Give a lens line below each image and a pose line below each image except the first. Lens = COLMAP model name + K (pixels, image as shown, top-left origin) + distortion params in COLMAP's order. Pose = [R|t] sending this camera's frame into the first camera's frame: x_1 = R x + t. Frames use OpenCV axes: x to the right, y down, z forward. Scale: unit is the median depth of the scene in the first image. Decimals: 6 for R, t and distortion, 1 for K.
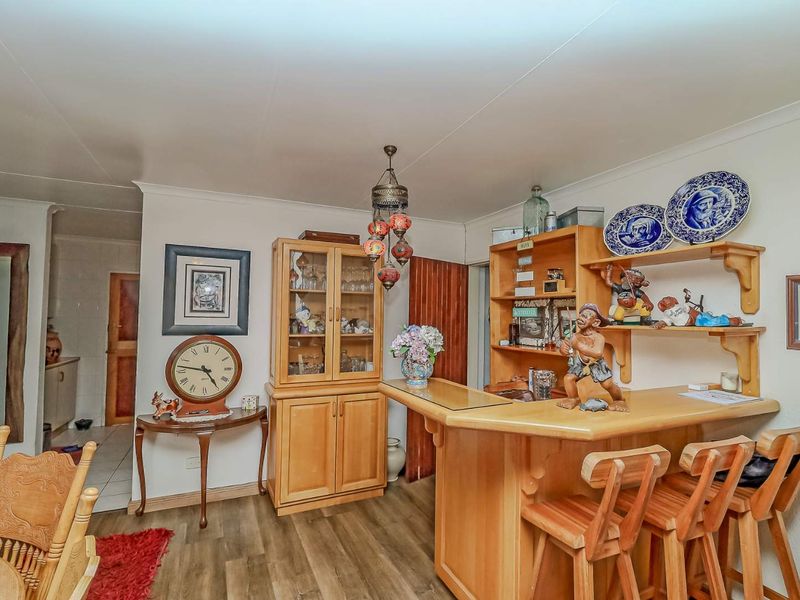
lens RADIAL K [[419.6, 0, 411.8], [0, 419.6, 299.7], [0, 0, 1]] dist [0.004730, -0.001002]
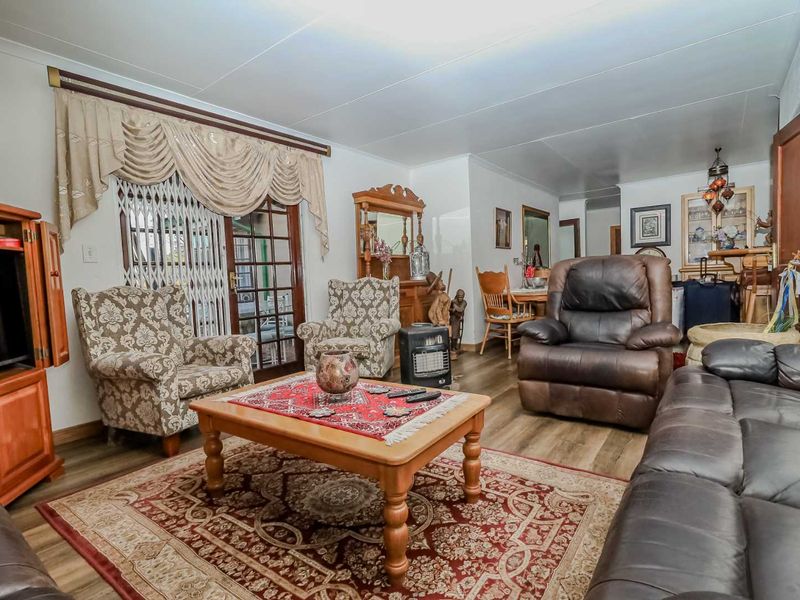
lens RADIAL K [[419.6, 0, 411.8], [0, 419.6, 299.7], [0, 0, 1]] dist [0.004730, -0.001002]
pose [[0.475095, 0.016191, -0.879785, 0.848247], [0.083225, 0.994522, 0.063246, 0.116765], [0.875990, -0.103268, 0.471145, -1.147281]]
